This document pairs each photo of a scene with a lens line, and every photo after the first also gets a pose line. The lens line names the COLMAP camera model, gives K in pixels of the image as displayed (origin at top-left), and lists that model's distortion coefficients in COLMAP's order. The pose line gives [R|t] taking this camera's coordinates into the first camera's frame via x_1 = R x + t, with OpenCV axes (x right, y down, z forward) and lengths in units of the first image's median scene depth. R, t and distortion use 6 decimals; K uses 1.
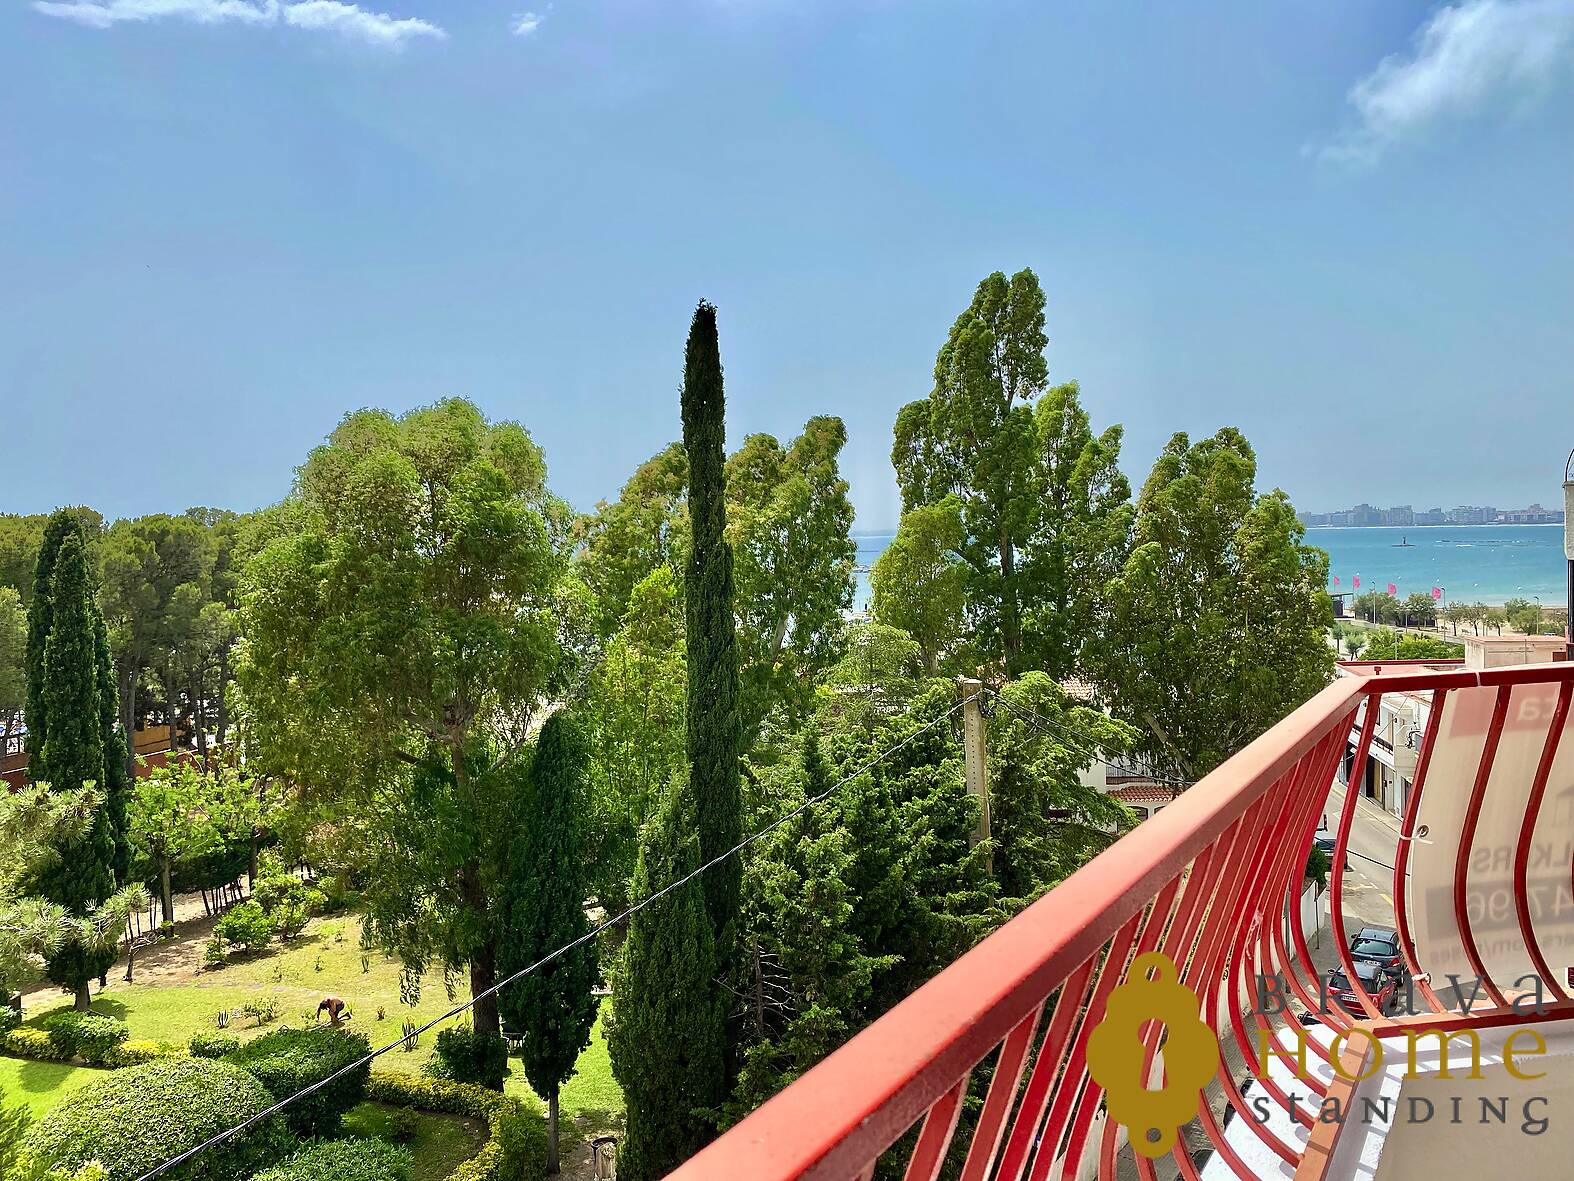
lens RADIAL K [[1160.8, 0, 787.0], [0, 1160.8, 590.5], [0, 0, 1]] dist [0.012727, 0.000068]
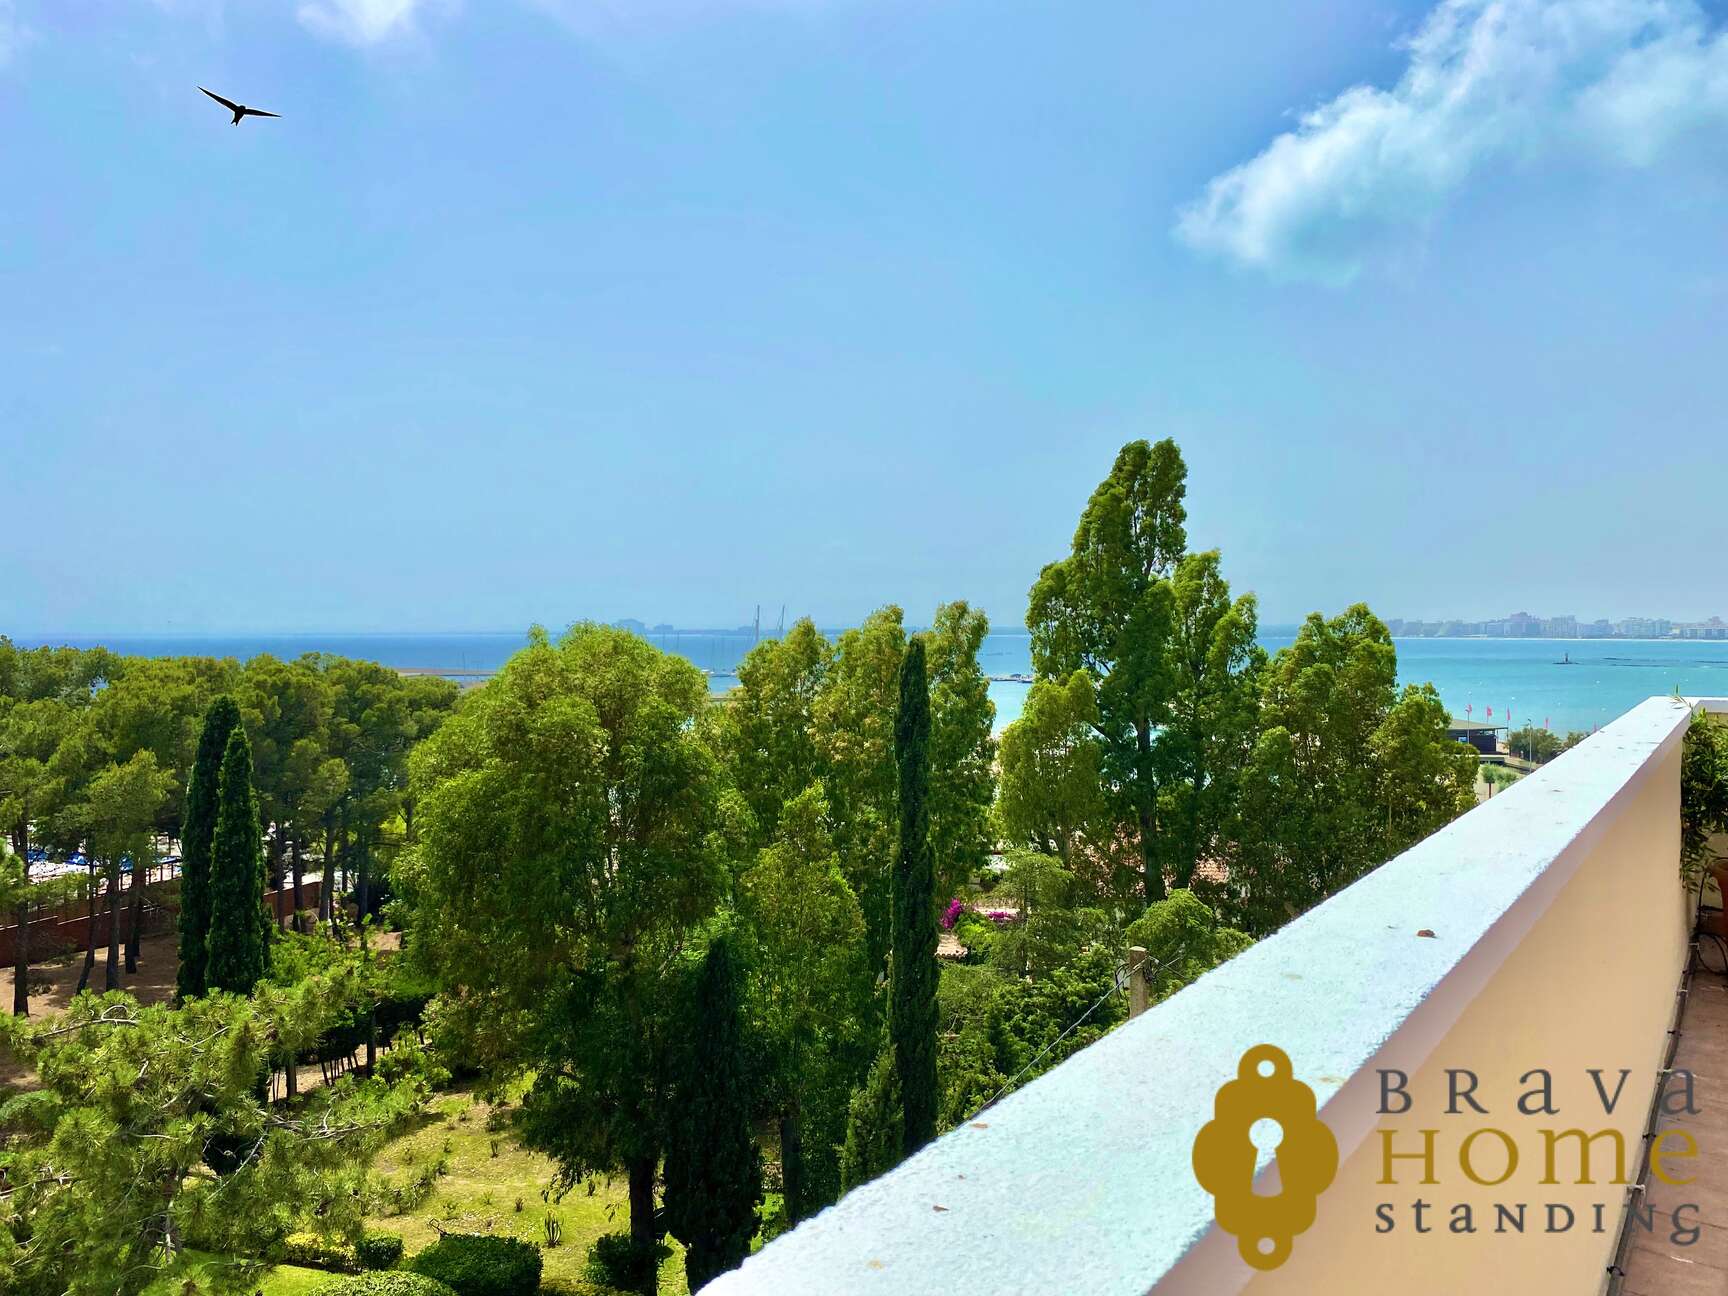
lens RADIAL K [[1271.8, 0, 859.7], [0, 1271.8, 651.9], [0, 0, 1]] dist [0.026157, -0.005198]
pose [[0.999581, 0.023242, -0.017259, -0.031950], [-0.023756, 0.999261, -0.030217, -0.058497], [0.016544, 0.030614, 0.999394, -0.075365]]
